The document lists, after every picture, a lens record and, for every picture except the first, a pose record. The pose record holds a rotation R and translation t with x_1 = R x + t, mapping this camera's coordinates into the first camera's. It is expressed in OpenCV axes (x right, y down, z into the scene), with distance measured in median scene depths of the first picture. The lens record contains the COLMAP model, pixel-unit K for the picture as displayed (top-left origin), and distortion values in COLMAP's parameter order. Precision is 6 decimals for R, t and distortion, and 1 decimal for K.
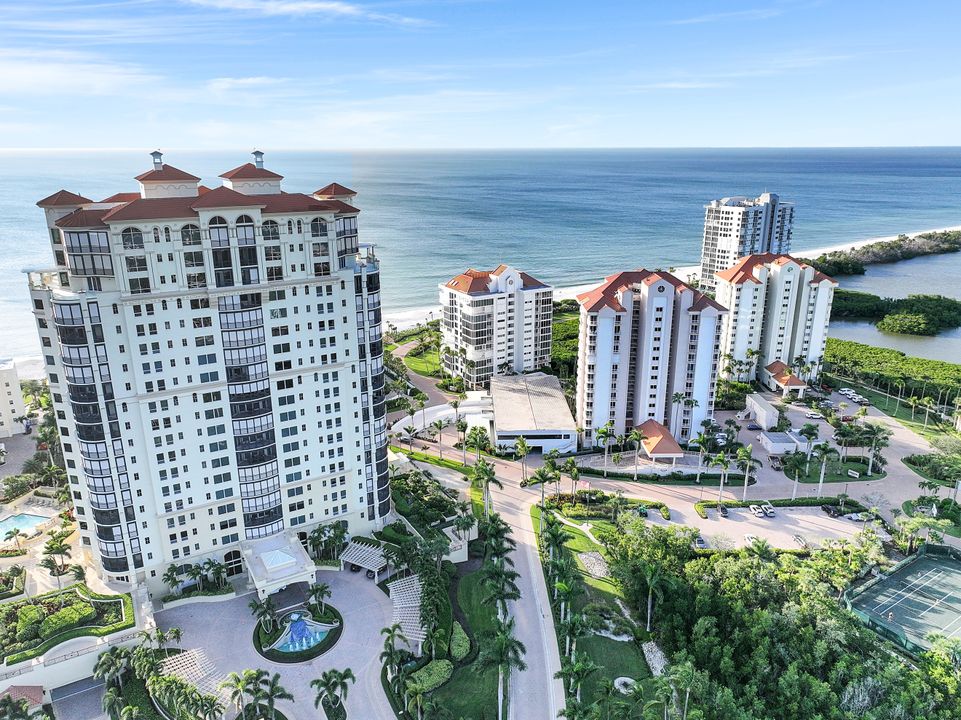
lens RADIAL K [[684.3, 0, 480.5], [0, 684.3, 360.0], [0, 0, 1]] dist [-0.002834, -0.000686]
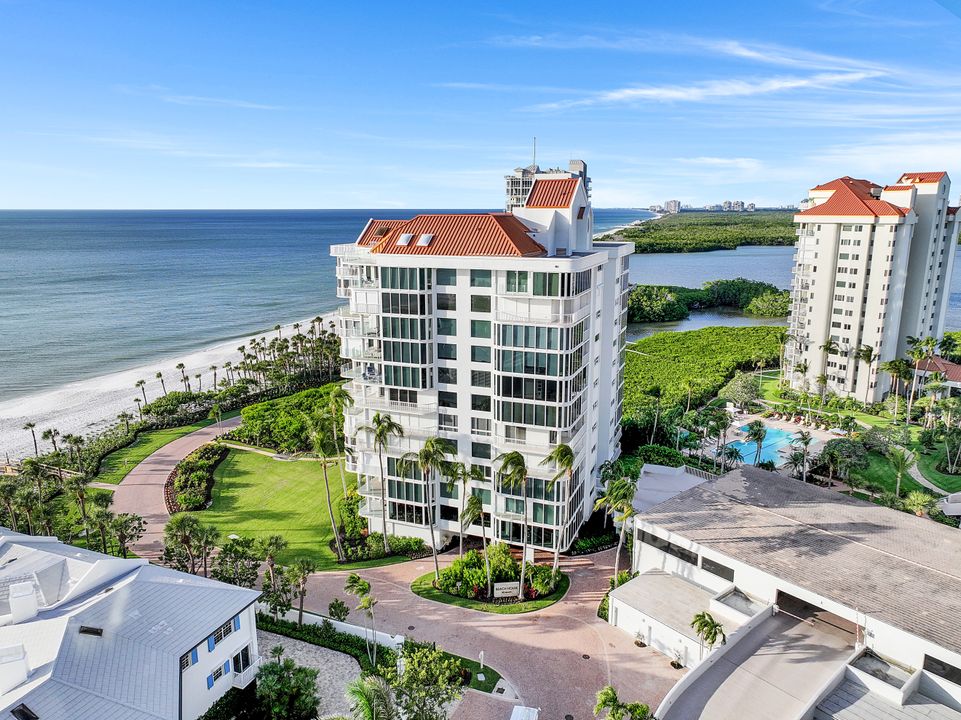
lens RADIAL K [[684.3, 0, 480.5], [0, 684.3, 360.0], [0, 0, 1]] dist [-0.002834, -0.000686]
pose [[0.782656, -0.133480, 0.607974, -0.208235], [0.185979, 0.982266, -0.023759, -0.048128], [-0.594021, 0.131665, 0.793601, 0.751809]]
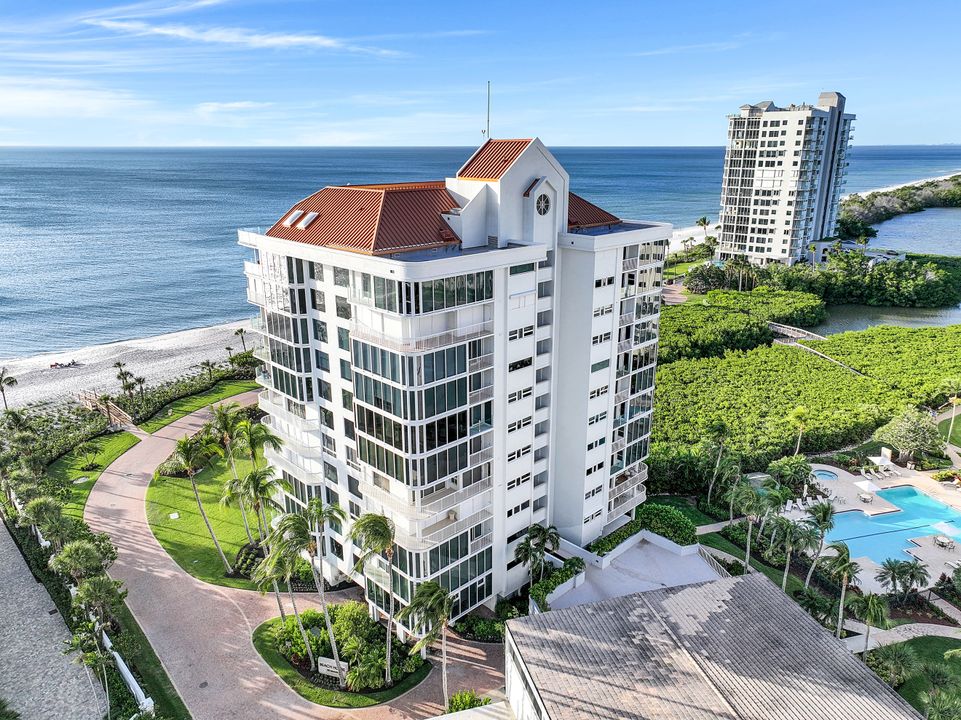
lens RADIAL K [[684.3, 0, 480.5], [0, 684.3, 360.0], [0, 0, 1]] dist [-0.002834, -0.000686]
pose [[0.969908, -0.071808, 0.232641, -0.037715], [0.071793, 0.997383, 0.008543, -0.060096], [-0.232645, 0.008416, 0.972525, 0.749333]]
